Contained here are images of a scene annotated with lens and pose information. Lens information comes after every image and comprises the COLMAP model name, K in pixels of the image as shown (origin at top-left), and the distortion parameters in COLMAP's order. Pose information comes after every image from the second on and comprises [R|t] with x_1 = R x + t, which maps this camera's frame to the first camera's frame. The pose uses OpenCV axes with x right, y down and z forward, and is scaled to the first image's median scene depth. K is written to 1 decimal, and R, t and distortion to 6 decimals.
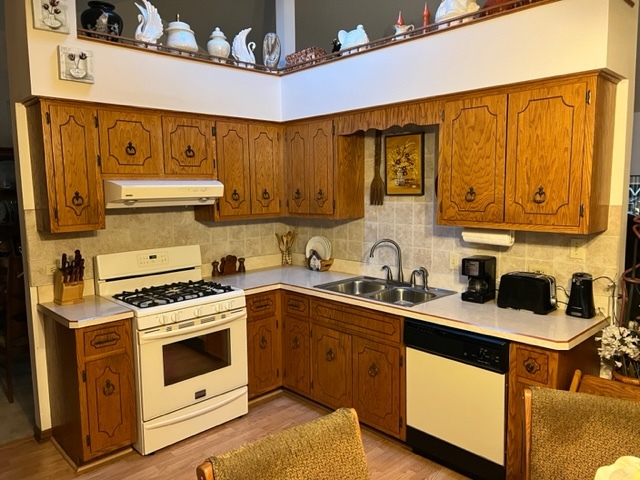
lens RADIAL K [[482.1, 0, 324.2], [0, 482.1, 239.6], [0, 0, 1]] dist [0.054011, -0.068371]
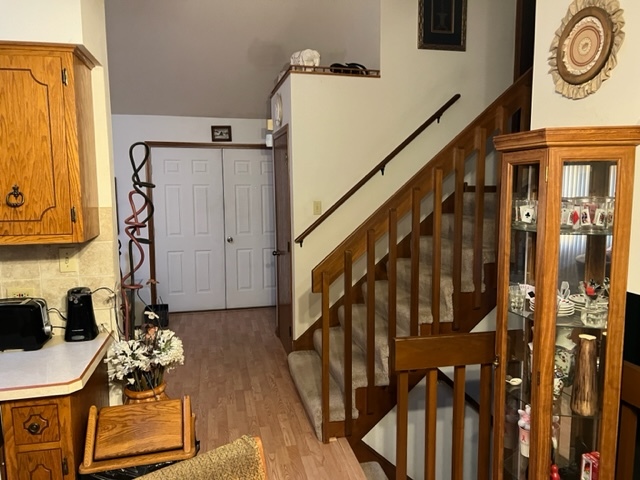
lens RADIAL K [[482.1, 0, 325.2], [0, 482.1, 238.4], [0, 0, 1]] dist [0.054011, -0.068371]
pose [[0.519178, -0.089148, 0.850004, 0.044101], [0.097482, 0.994231, 0.044733, -0.014068], [-0.849088, 0.059636, 0.524874, 0.199297]]
